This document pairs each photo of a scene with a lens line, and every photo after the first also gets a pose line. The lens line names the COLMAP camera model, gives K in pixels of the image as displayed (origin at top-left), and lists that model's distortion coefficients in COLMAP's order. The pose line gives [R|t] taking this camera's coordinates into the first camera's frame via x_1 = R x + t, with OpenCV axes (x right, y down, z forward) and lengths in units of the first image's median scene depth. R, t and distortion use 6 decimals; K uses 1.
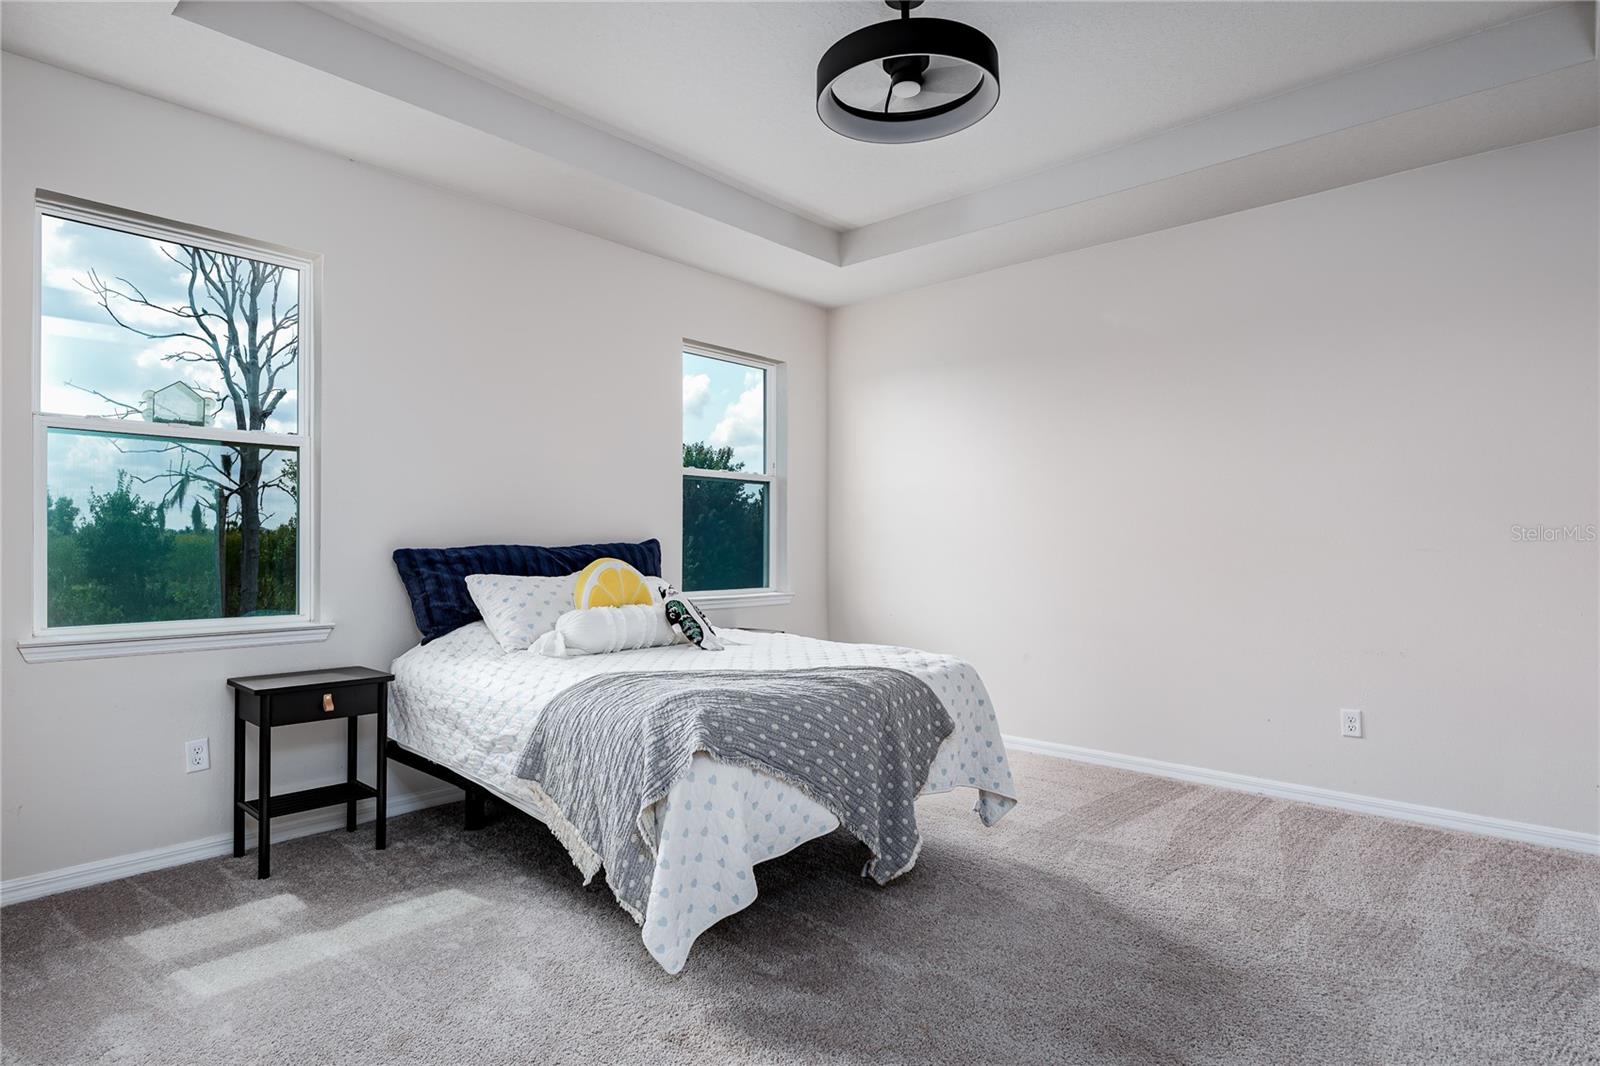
lens RADIAL K [[842.7, 0, 797.8], [0, 842.7, 536.3], [0, 0, 1]] dist [-0.001527, 0.000759]
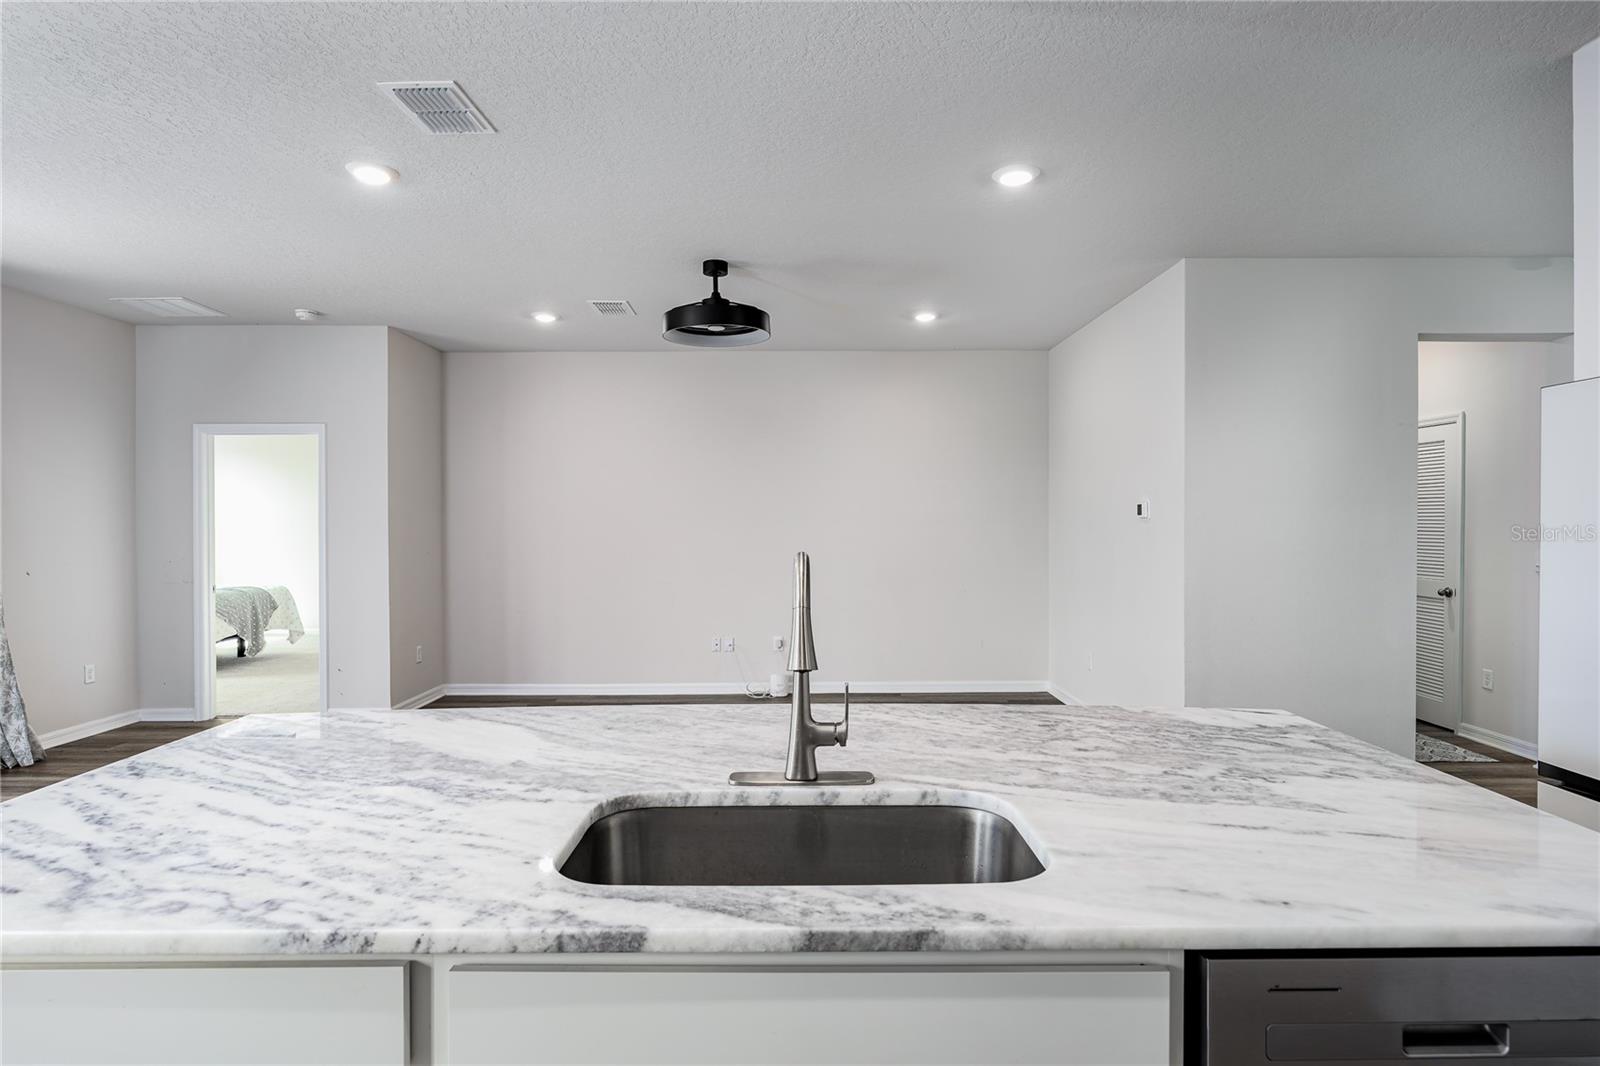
lens RADIAL K [[842.7, 0, 793.9], [0, 842.7, 531.8], [0, 0, 1]] dist [-0.001527, 0.000759]
pose [[0.752290, -0.012375, 0.658716, -0.403102], [0.007198, 0.999918, 0.010564, -0.056667], [-0.658793, -0.003206, 0.752318, -2.445110]]
